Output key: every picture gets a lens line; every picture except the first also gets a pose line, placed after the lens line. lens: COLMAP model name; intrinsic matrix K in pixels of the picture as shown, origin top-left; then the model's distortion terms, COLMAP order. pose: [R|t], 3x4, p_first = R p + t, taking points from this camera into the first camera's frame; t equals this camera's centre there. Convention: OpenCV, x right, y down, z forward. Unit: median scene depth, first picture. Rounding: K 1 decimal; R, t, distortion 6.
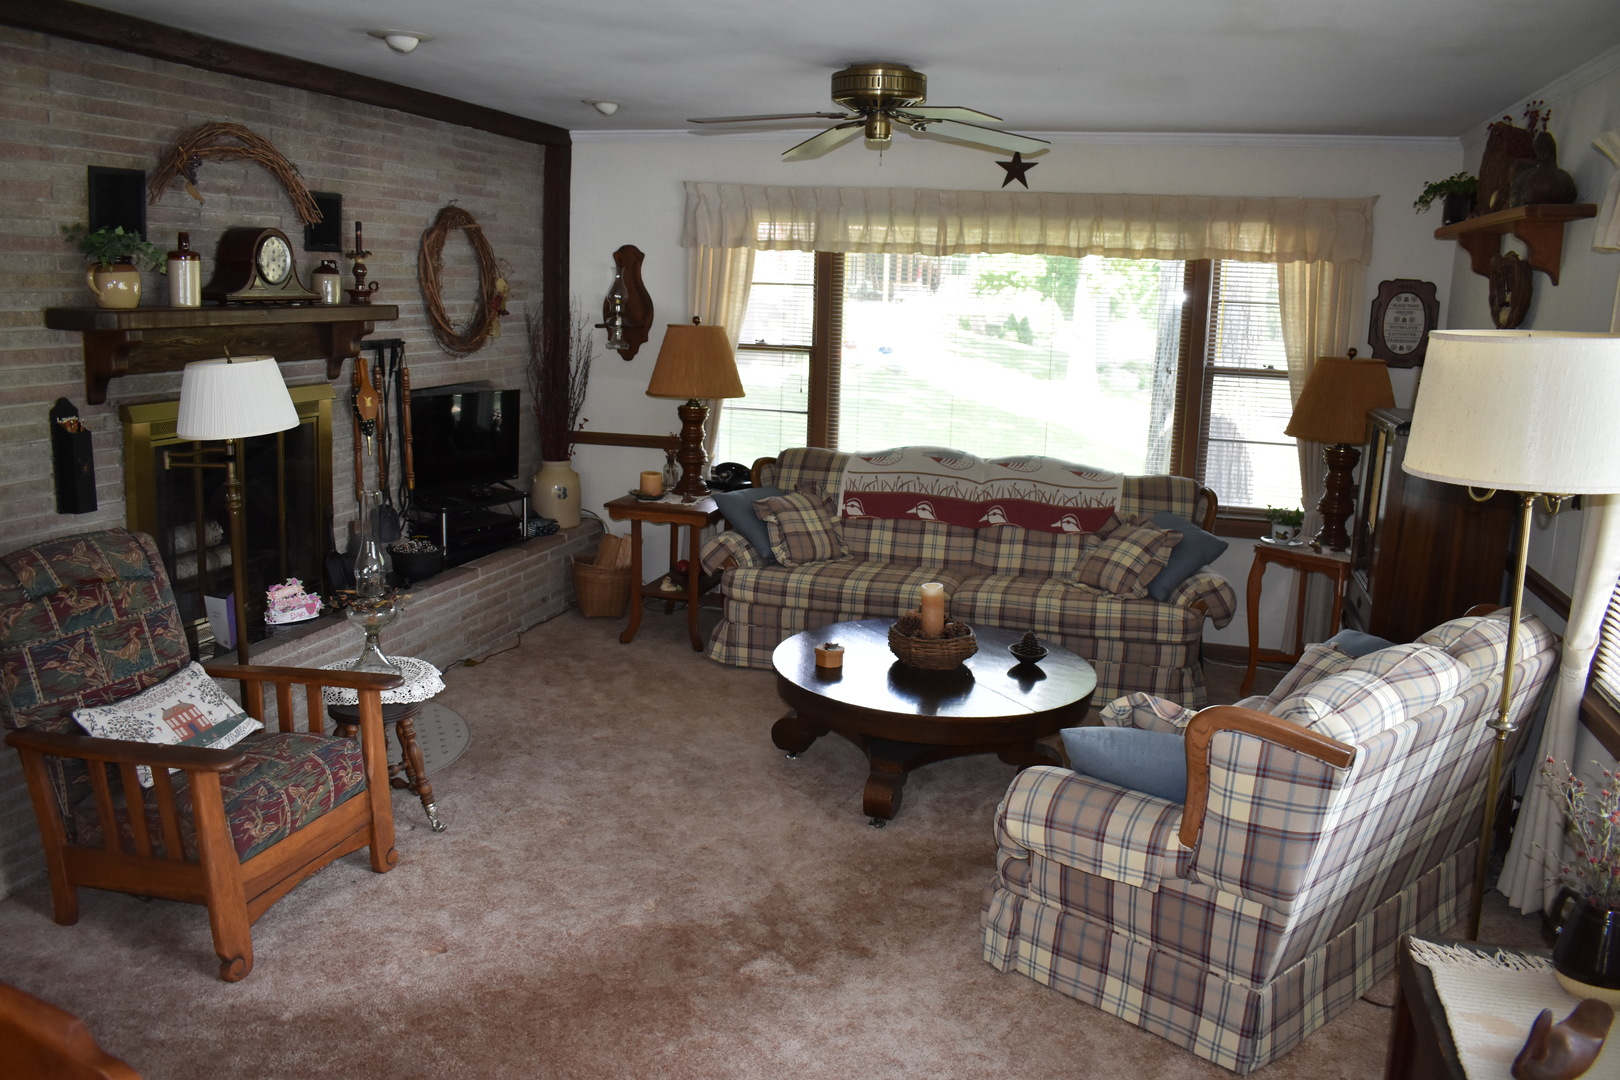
lens RADIAL K [[1260.8, 0, 809.9], [0, 1260.8, 540.1], [0, 0, 1]] dist [-0.095354, 0.014259]
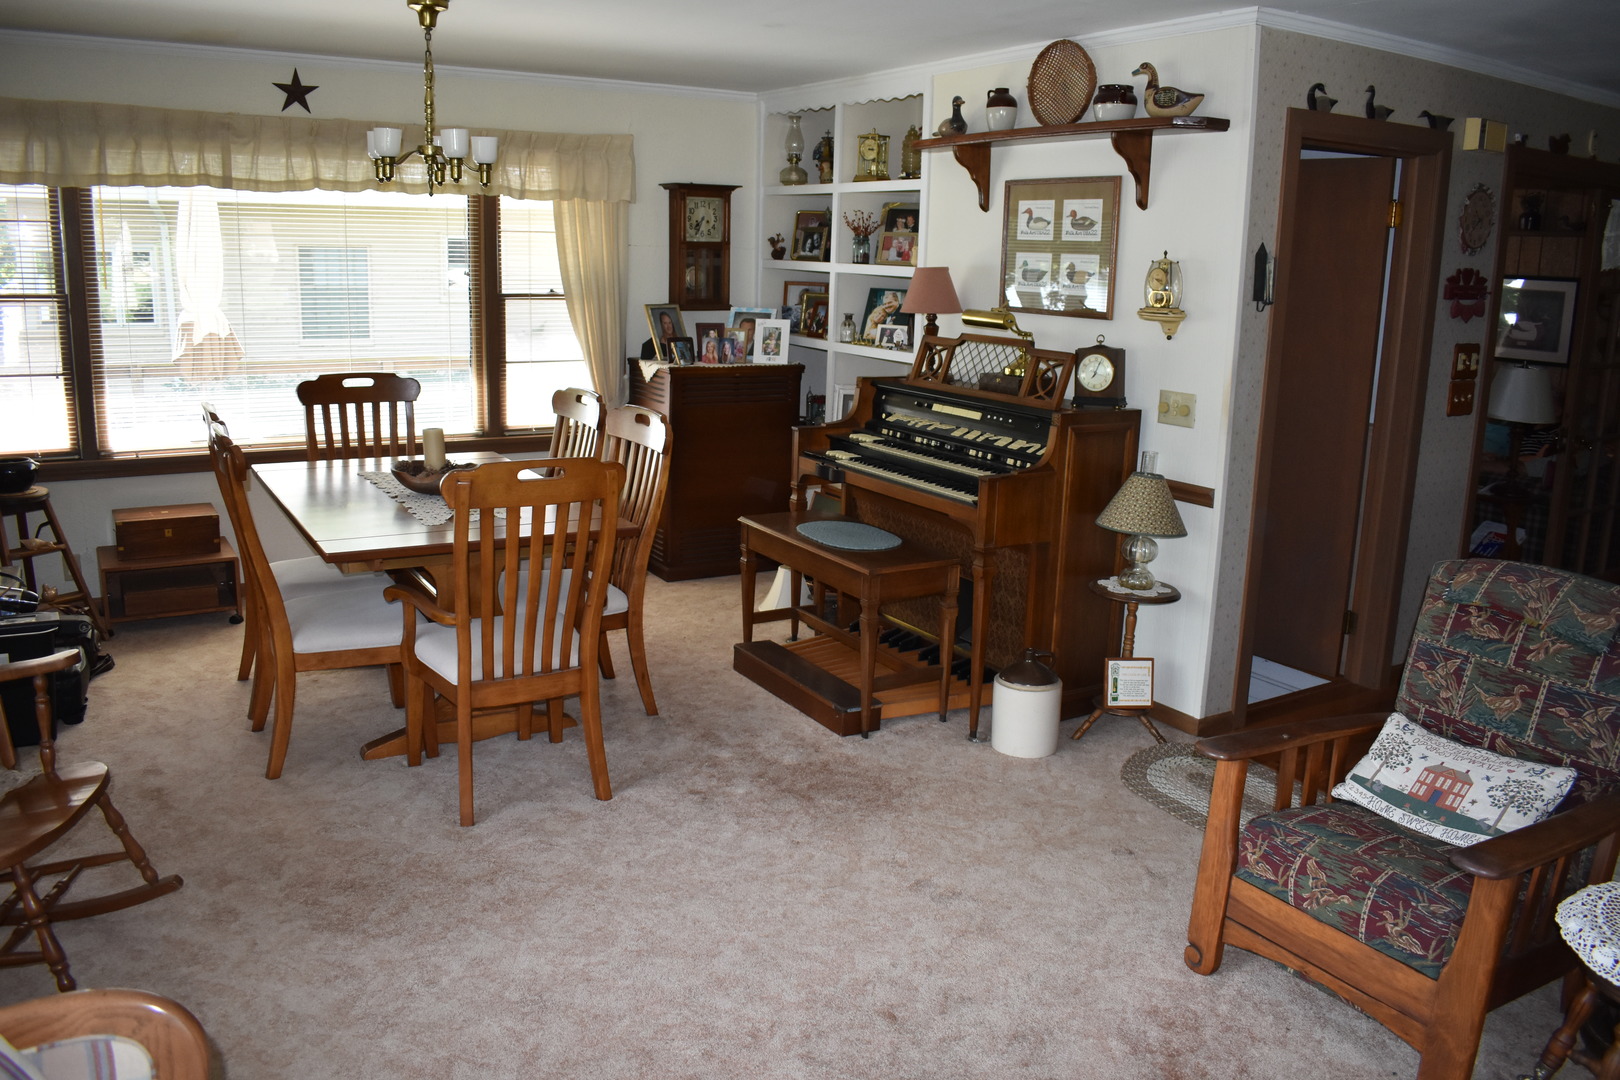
lens RADIAL K [[1260.8, 0, 811.6], [0, 1260.8, 533.3], [0, 0, 1]] dist [-0.095354, 0.014259]
pose [[-0.672213, 0.114182, -0.731500, 0.297200], [-0.191290, 0.927700, 0.320594, -0.157315], [0.715219, 0.355436, -0.601770, 0.873445]]
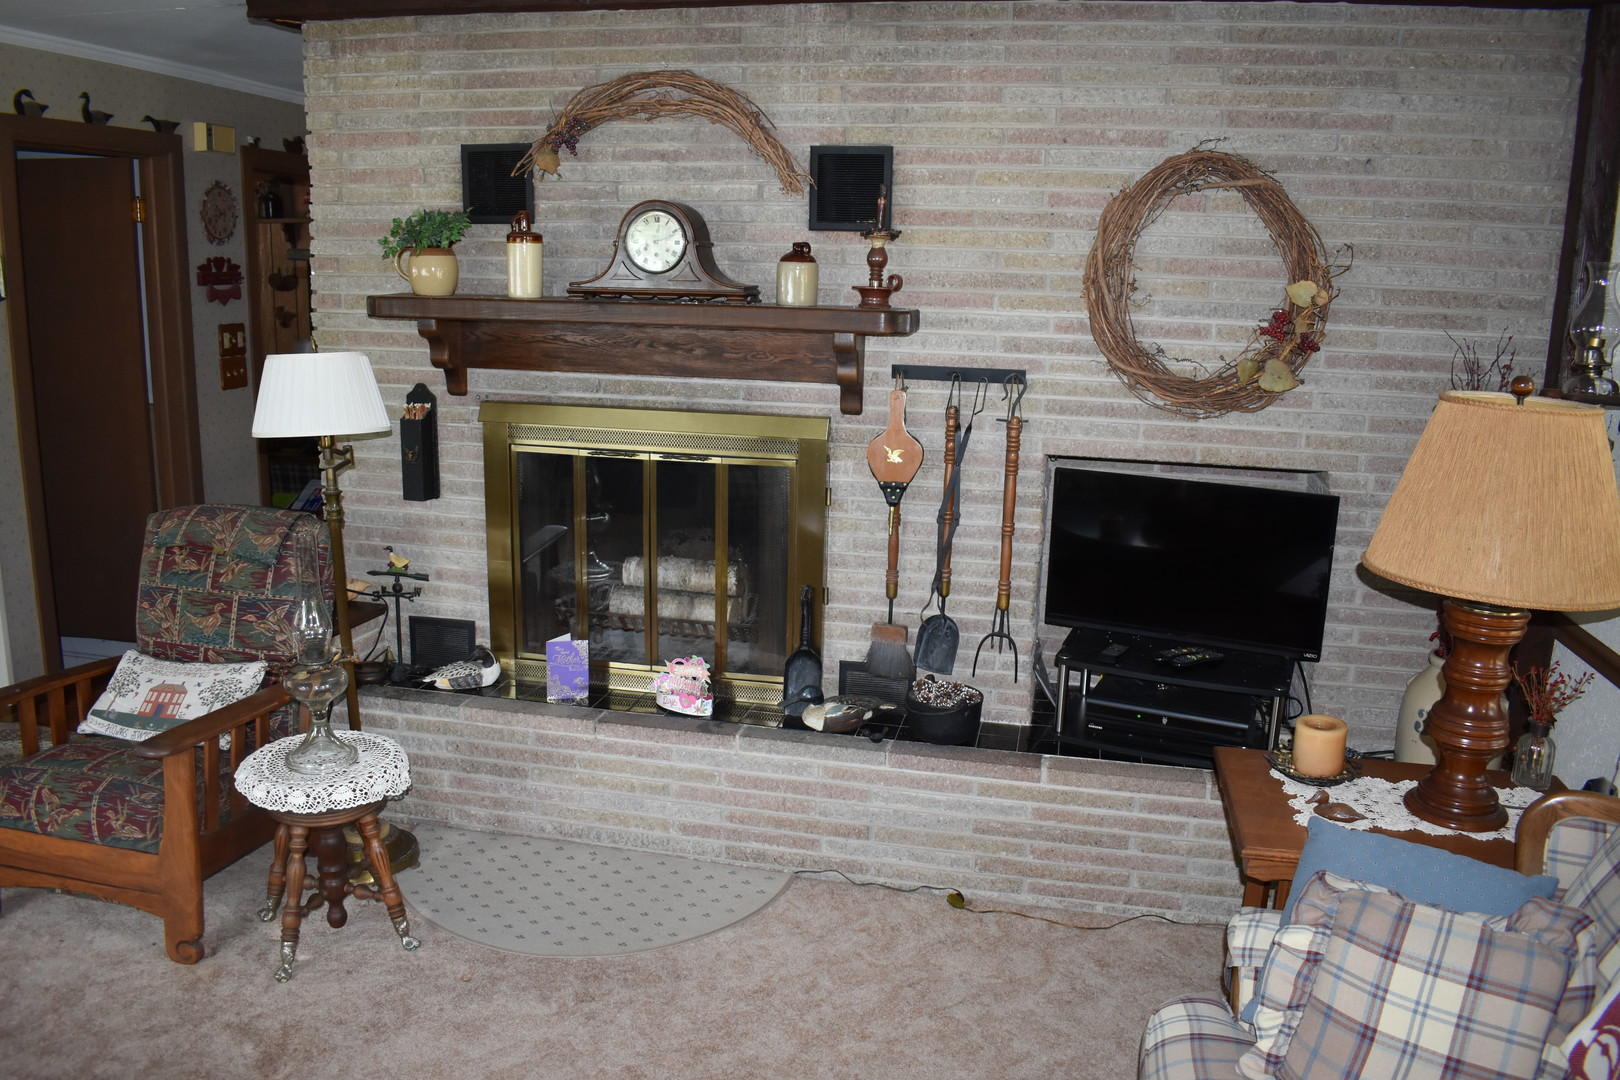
lens RADIAL K [[1260.8, 0, 815.8], [0, 1260.8, 540.0], [0, 0, 1]] dist [-0.095354, 0.014259]
pose [[0.066186, 0.183257, -0.980834, 0.374022], [-0.220756, 0.961320, 0.164715, -0.201609], [0.973081, 0.205623, 0.104081, 1.066379]]
